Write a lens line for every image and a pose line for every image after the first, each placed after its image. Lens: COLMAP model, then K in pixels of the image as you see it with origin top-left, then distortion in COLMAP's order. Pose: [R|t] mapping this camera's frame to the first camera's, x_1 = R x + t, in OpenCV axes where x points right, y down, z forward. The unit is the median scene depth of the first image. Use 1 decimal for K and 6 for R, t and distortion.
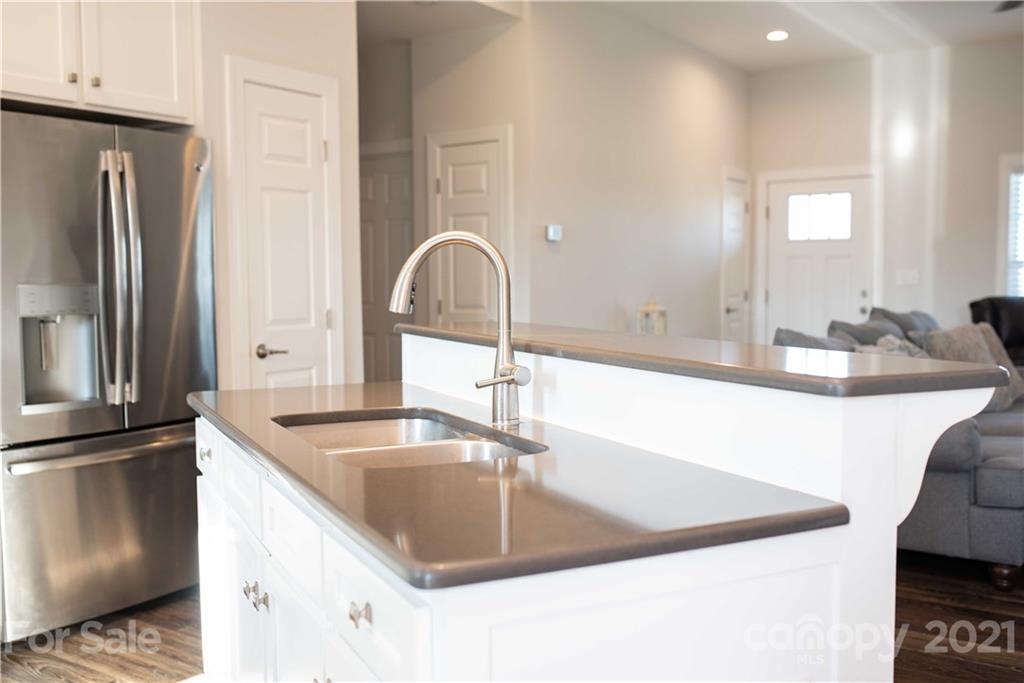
lens RADIAL K [[983.8, 0, 512.5], [0, 983.8, 346.7], [0, 0, 1]] dist [-0.026003, 0.000000]
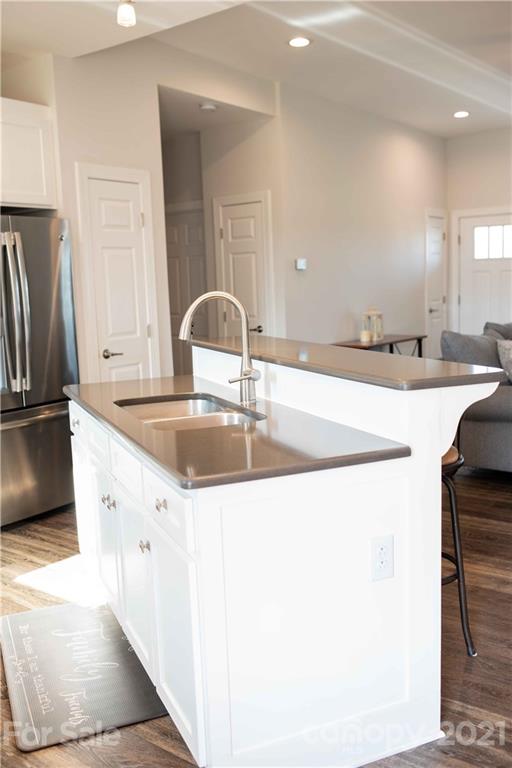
lens RADIAL K [[737.8, 0, 255.6], [0, 737.8, 381.6], [0, 0, 1]] dist [-0.026003, 0.000000]
pose [[0.998423, -0.022780, -0.051308, 0.044082], [0.026143, 0.997486, 0.065865, -0.026122], [0.049678, -0.067102, 0.996509, -0.171965]]
